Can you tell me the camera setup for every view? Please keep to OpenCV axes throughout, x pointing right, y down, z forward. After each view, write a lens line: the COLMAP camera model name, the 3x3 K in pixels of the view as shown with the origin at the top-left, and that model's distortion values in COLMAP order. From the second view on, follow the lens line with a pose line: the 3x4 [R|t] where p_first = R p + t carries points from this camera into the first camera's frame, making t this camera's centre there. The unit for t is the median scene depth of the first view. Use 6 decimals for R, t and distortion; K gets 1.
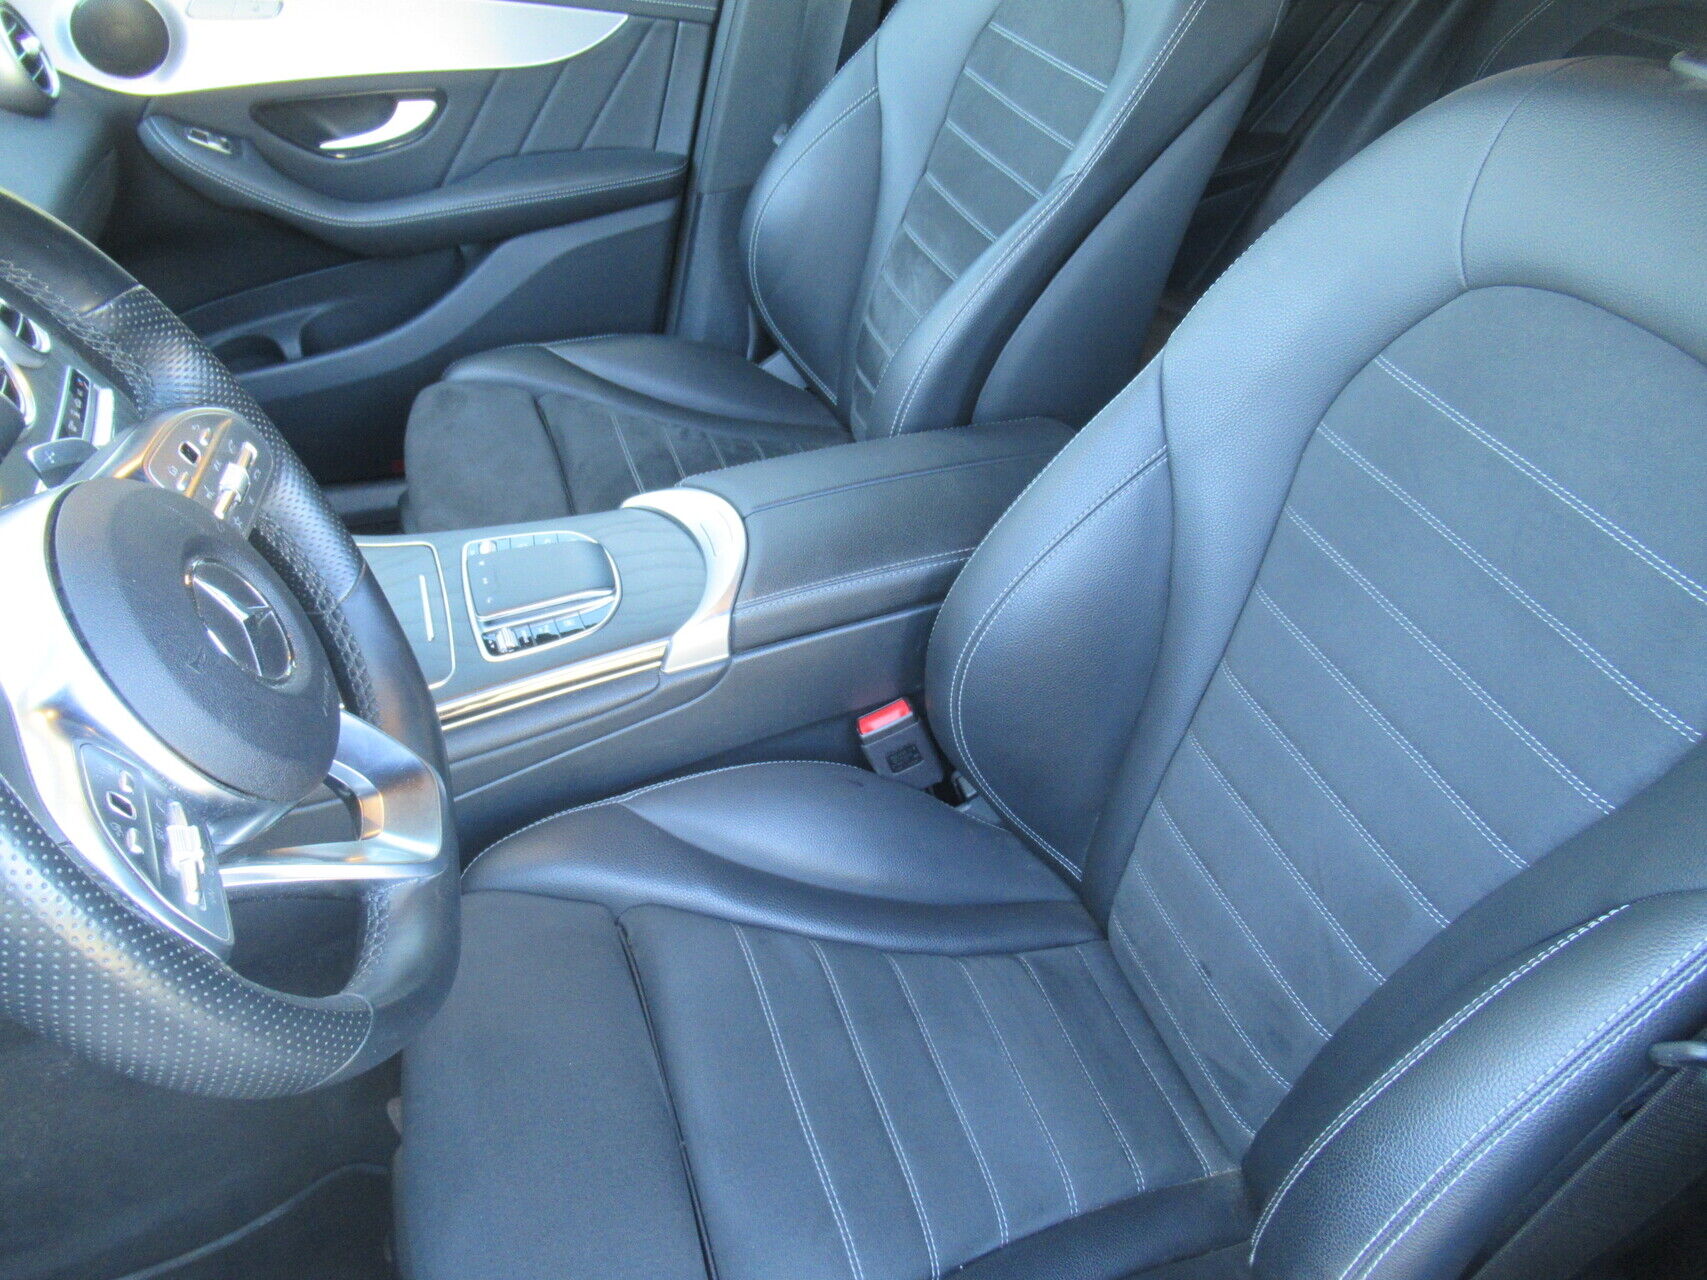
lens RADIAL K [[1289.8, 0, 859.8], [0, 1289.8, 629.8], [0, 0, 1]] dist [0.021610, -0.017935]
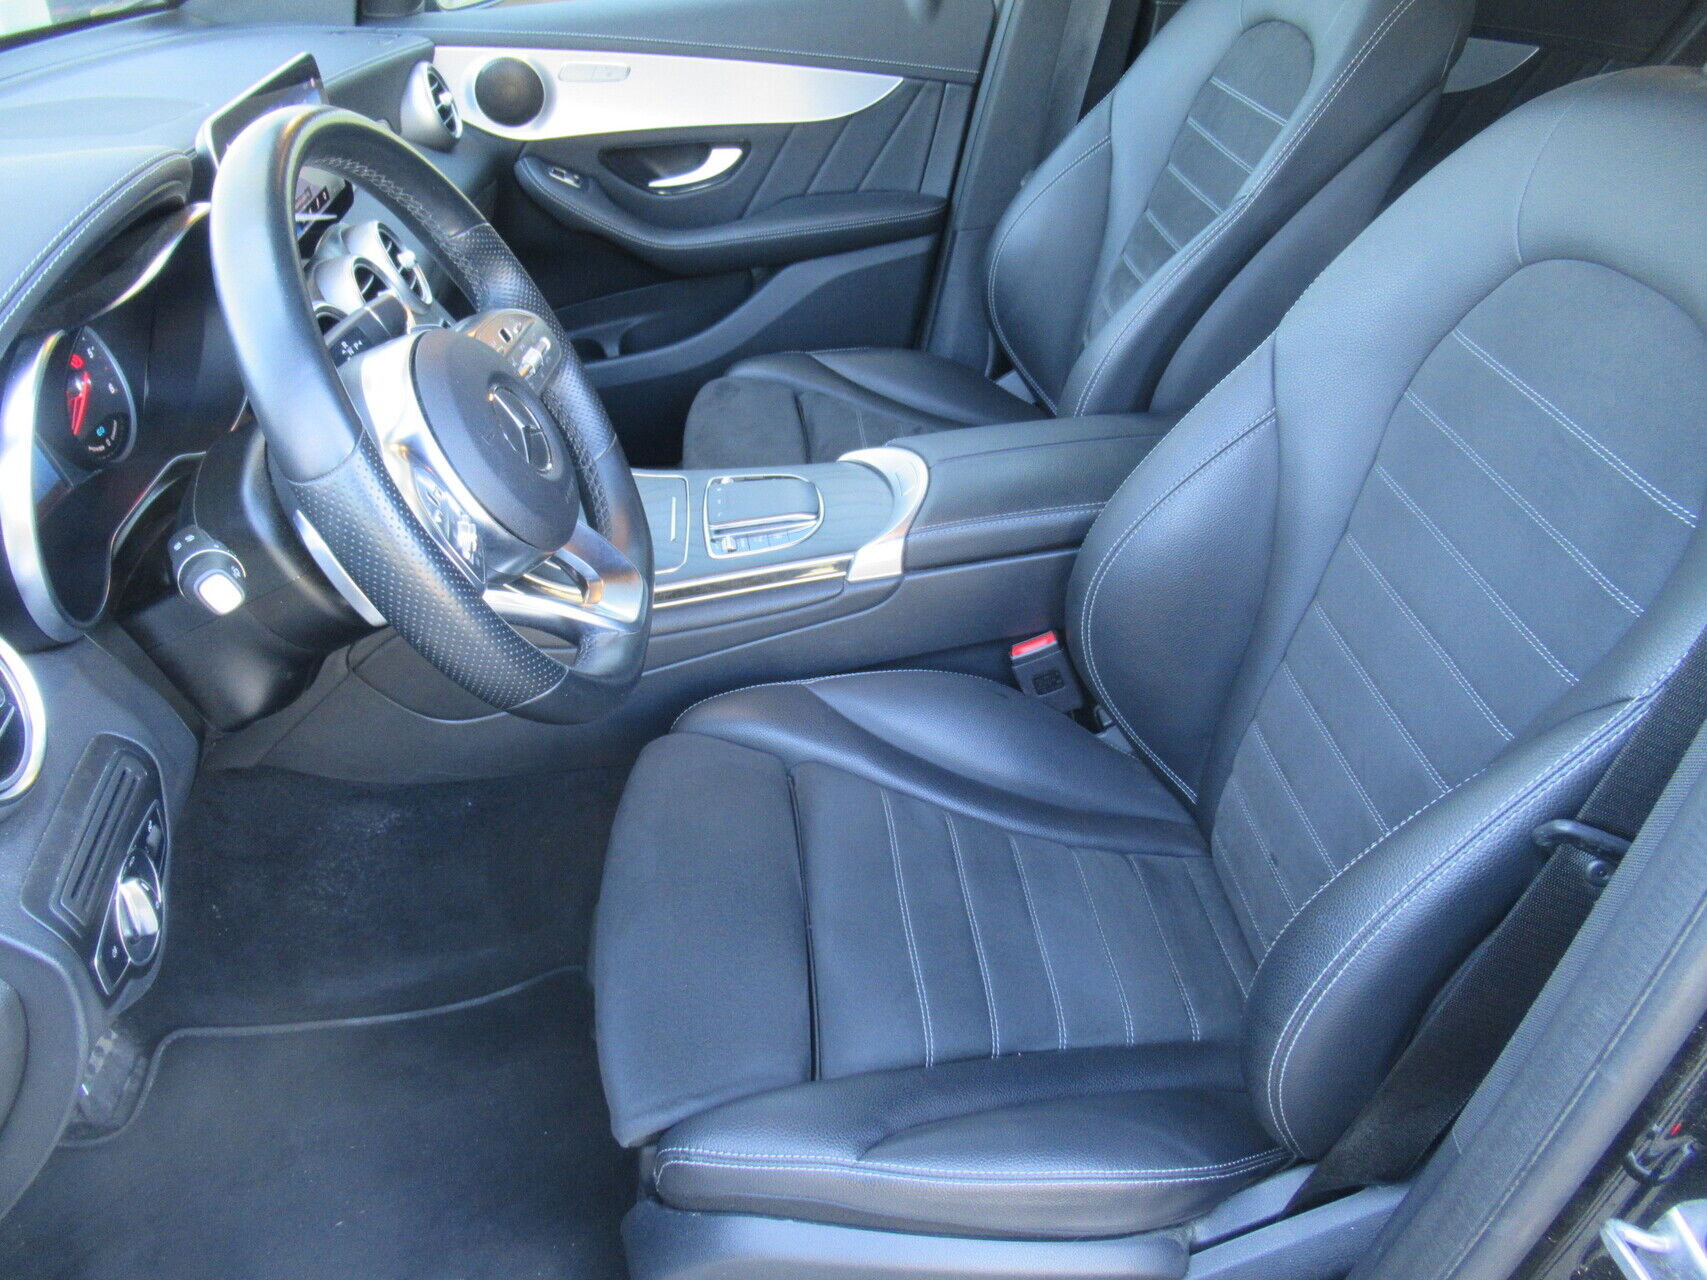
lens RADIAL K [[1289.8, 0, 861.6], [0, 1289.8, 629.2], [0, 0, 1]] dist [0.021610, -0.017935]
pose [[0.971167, 0.082817, -0.223551, 0.134320], [-0.096919, 0.993889, -0.052842, 0.137493], [0.217809, 0.072985, 0.973259, -0.182304]]
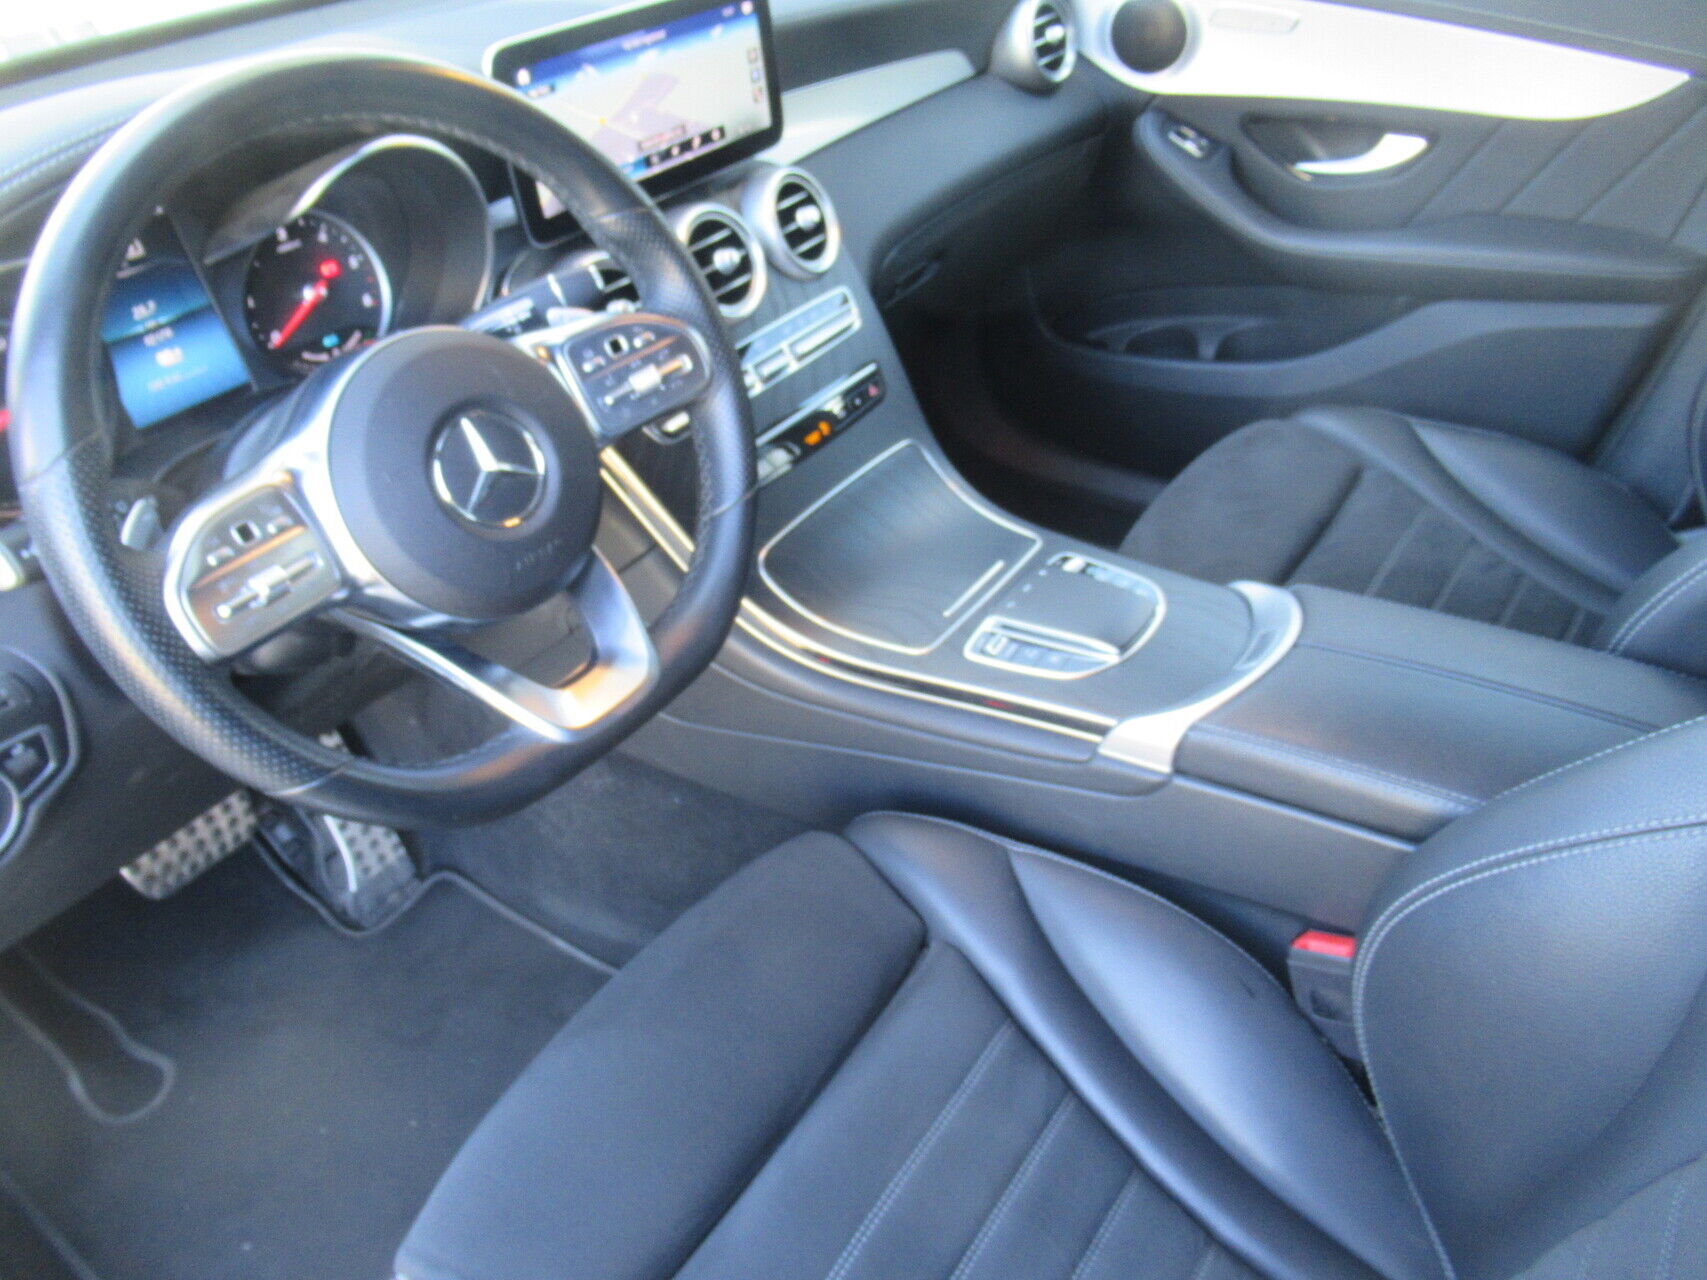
lens RADIAL K [[1289.8, 0, 858.5], [0, 1289.8, 640.4], [0, 0, 1]] dist [0.021610, -0.017935]
pose [[0.585269, 0.420517, -0.693271, 0.338558], [-0.429606, 0.885954, 0.174714, -0.119140], [0.687676, 0.195579, 0.699178, 0.216994]]
